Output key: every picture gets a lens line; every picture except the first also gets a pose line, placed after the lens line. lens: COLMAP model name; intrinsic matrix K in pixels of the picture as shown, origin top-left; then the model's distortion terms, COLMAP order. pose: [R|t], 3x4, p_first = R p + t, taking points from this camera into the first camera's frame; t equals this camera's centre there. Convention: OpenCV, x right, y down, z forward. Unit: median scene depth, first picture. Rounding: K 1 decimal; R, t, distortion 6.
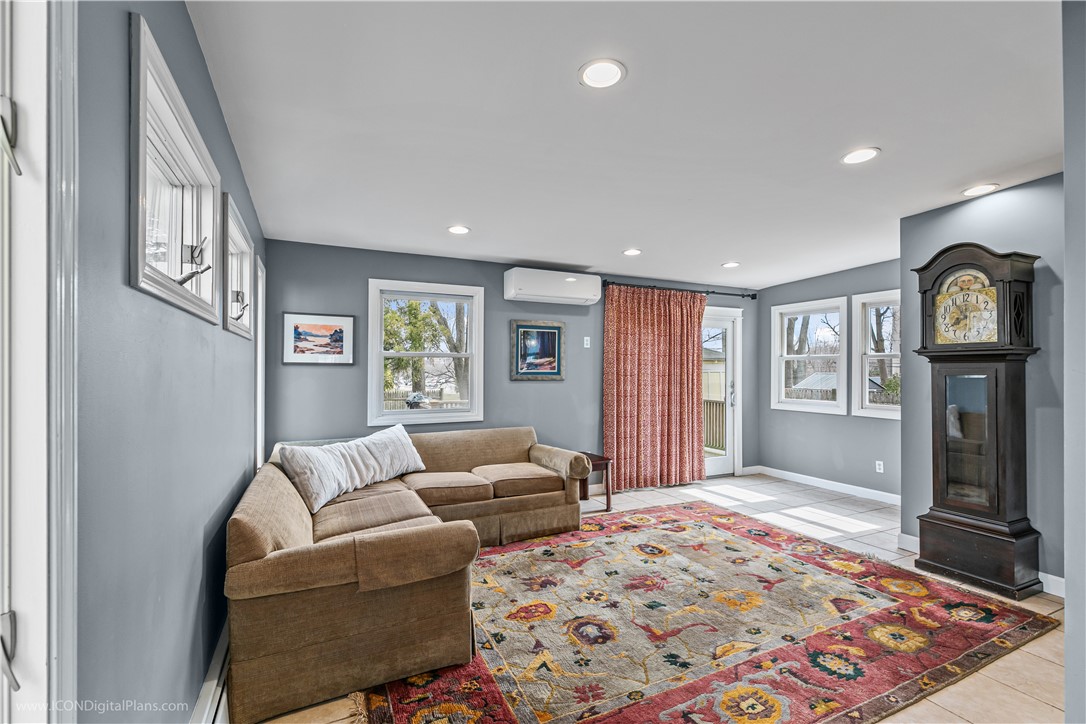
lens RADIAL K [[492.5, 0, 546.9], [0, 492.5, 369.0], [0, 0, 1]] dist [0.007041, -0.003073]
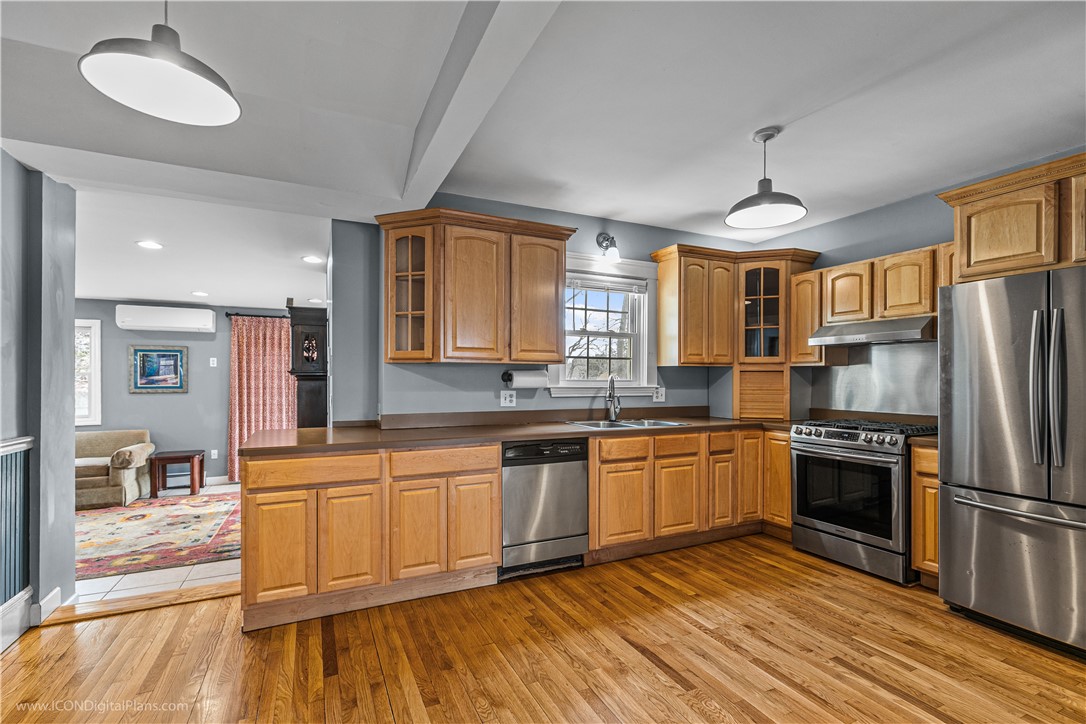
lens RADIAL K [[492.5, 0, 537.0], [0, 492.5, 378.0], [0, 0, 1]] dist [0.007041, -0.003073]
pose [[0.999996, -0.002318, -0.001362, 1.255916], [0.002316, 0.999996, -0.001554, -0.013888], [0.001366, 0.001551, 0.999998, -0.347518]]
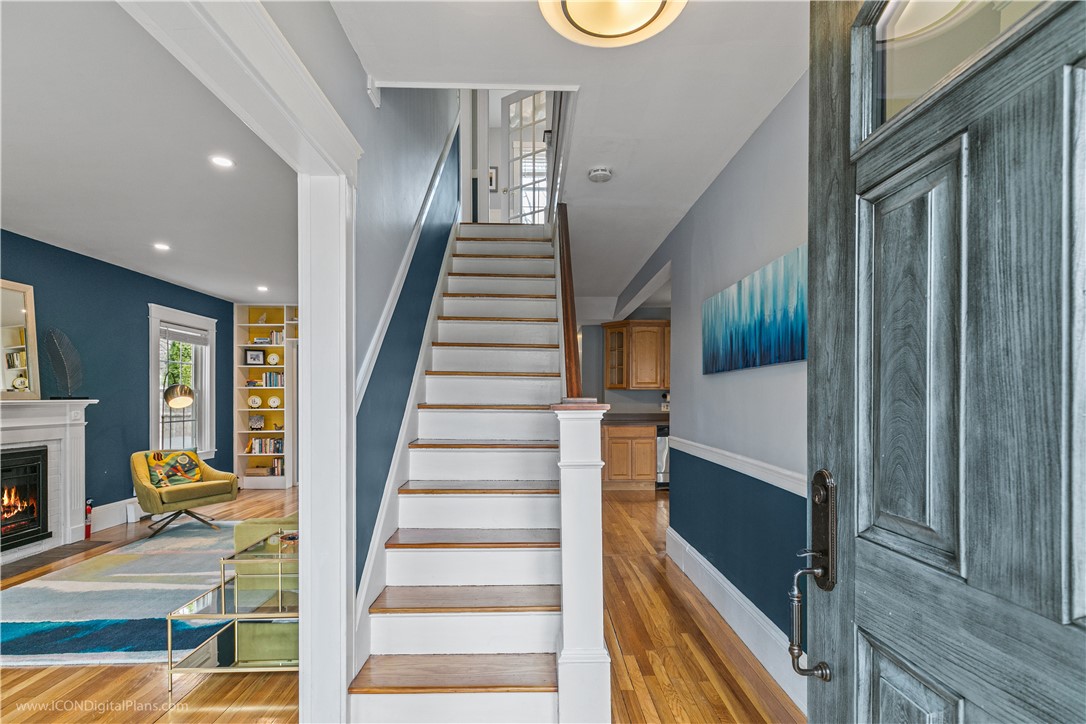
lens RADIAL K [[492.5, 0, 540.7], [0, 492.5, 401.9], [0, 0, 1]] dist [0.007041, -0.003073]
pose [[0.915794, 0.000156, -0.401649, 1.525591], [0.003511, 0.999959, 0.008395, -0.013036], [0.401634, -0.009098, 0.915755, -1.336873]]
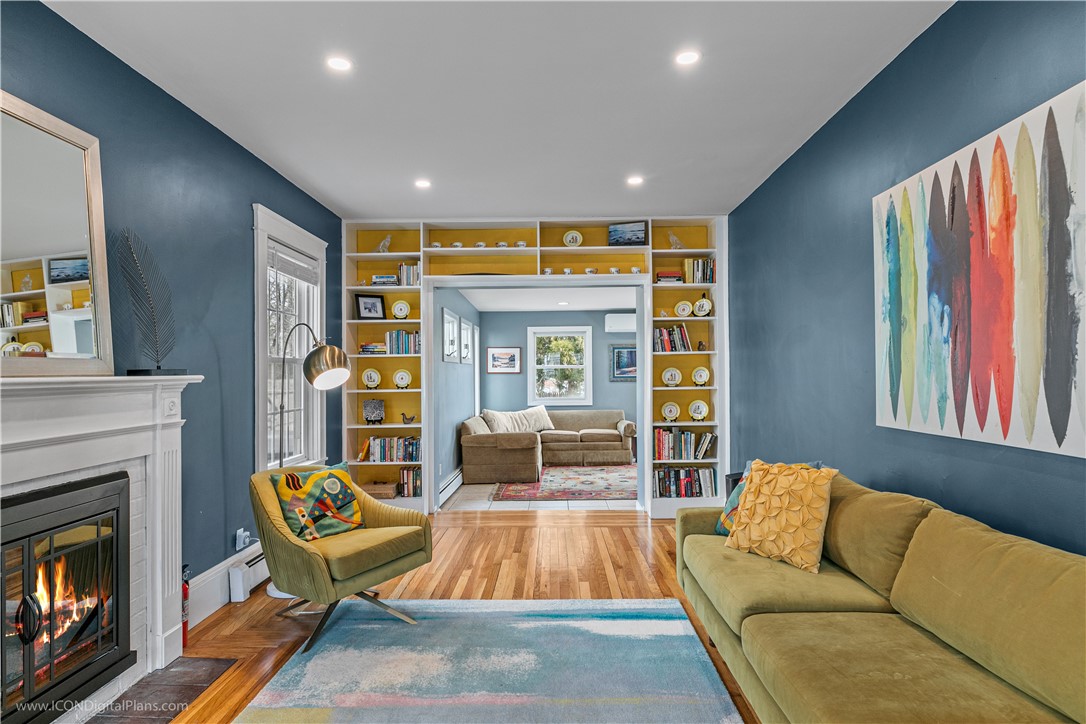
lens RADIAL K [[605.8, 0, 544.7], [0, 605.8, 372.7], [0, 0, 1]] dist [0.009996, -0.004716]
pose [[0.896091, -0.009089, -0.443777, 0.808665], [0.010333, 0.999947, 0.000383, -0.011352], [0.443750, -0.004929, 0.896137, -1.164974]]
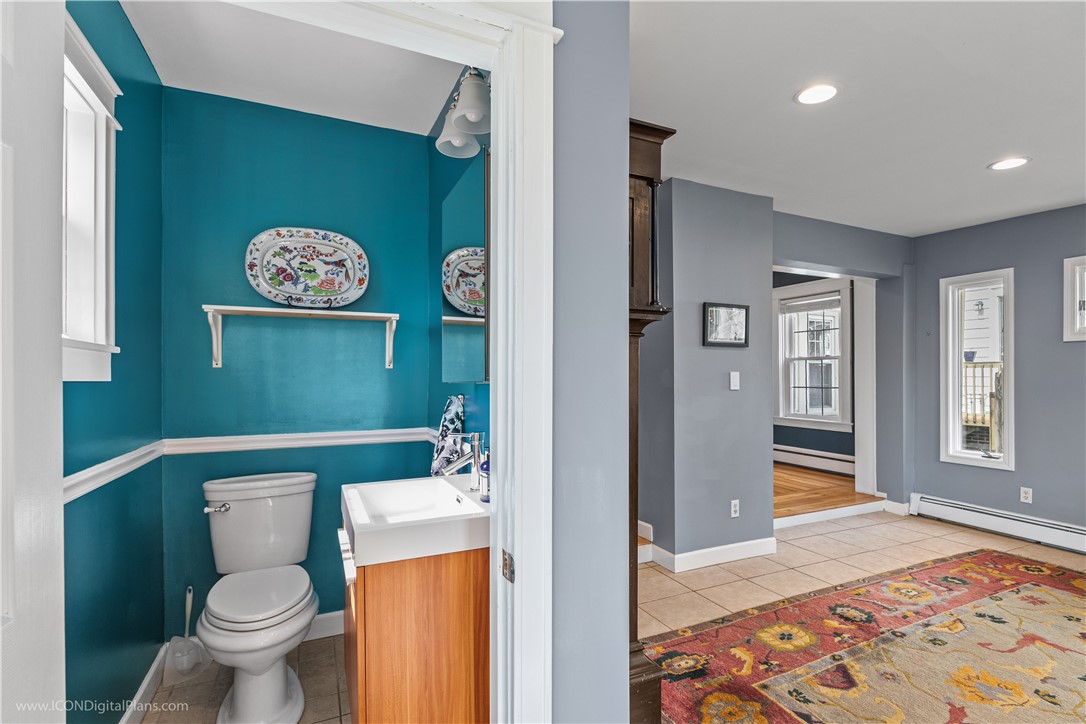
lens RADIAL K [[520.2, 0, 557.5], [0, 520.2, 374.5], [0, 0, 1]] dist [-0.005706, 0.001867]
pose [[-0.999968, -0.001250, 0.007944, 0.734481], [-0.001296, 0.999983, -0.005715, 0.020596], [-0.007937, -0.005725, -0.999952, 1.292767]]
